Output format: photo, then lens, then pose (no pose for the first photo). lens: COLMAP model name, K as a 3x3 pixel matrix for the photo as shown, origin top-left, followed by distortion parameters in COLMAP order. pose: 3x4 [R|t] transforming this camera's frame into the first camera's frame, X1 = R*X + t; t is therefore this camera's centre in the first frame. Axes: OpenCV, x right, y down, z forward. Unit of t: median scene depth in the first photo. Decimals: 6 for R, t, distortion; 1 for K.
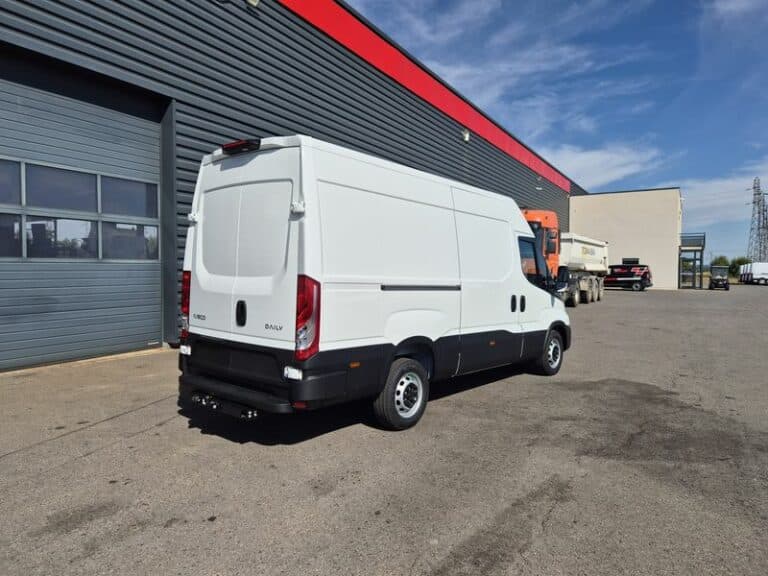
lens RADIAL K [[514.6, 0, 381.2], [0, 514.6, 285.9], [0, 0, 1]] dist [0.053759, -0.036362]
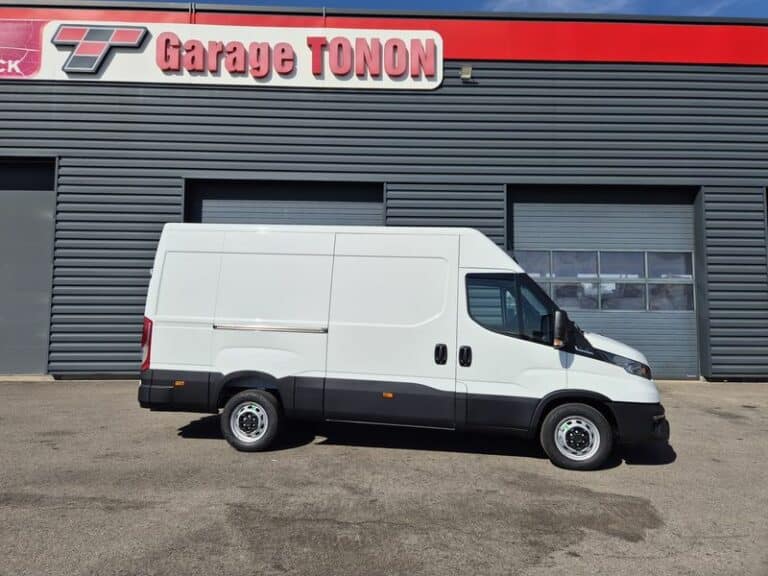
lens RADIAL K [[514.6, 0, 377.8], [0, 514.6, 285.2], [0, 0, 1]] dist [0.053759, -0.036362]
pose [[0.528681, -0.050398, -0.847323, 1.245858], [-0.032851, 0.996273, -0.079754, -0.009740], [0.848185, 0.070000, 0.525055, 0.641120]]
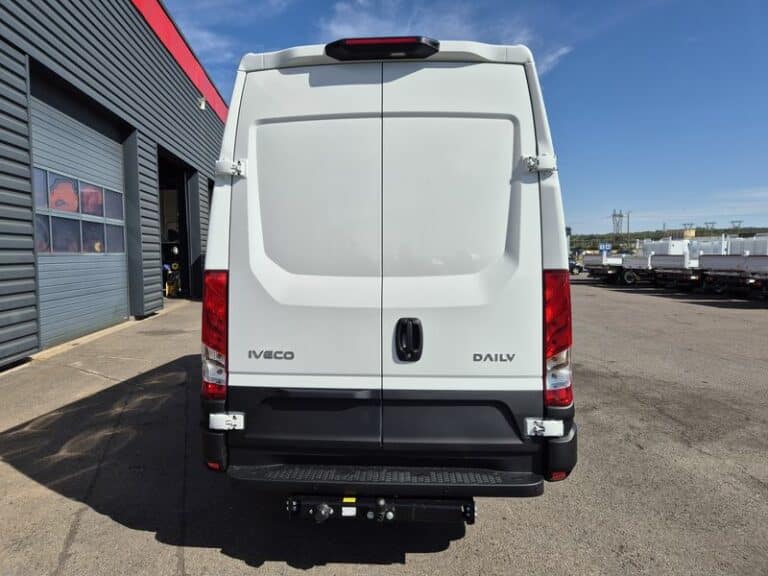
lens RADIAL K [[514.6, 0, 380.6], [0, 514.6, 281.4], [0, 0, 1]] dist [0.053759, -0.036362]
pose [[0.801158, -0.049647, 0.596390, -0.588606], [0.038802, 0.998765, 0.031018, -0.029417], [-0.597193, -0.001710, 0.802095, 0.515105]]
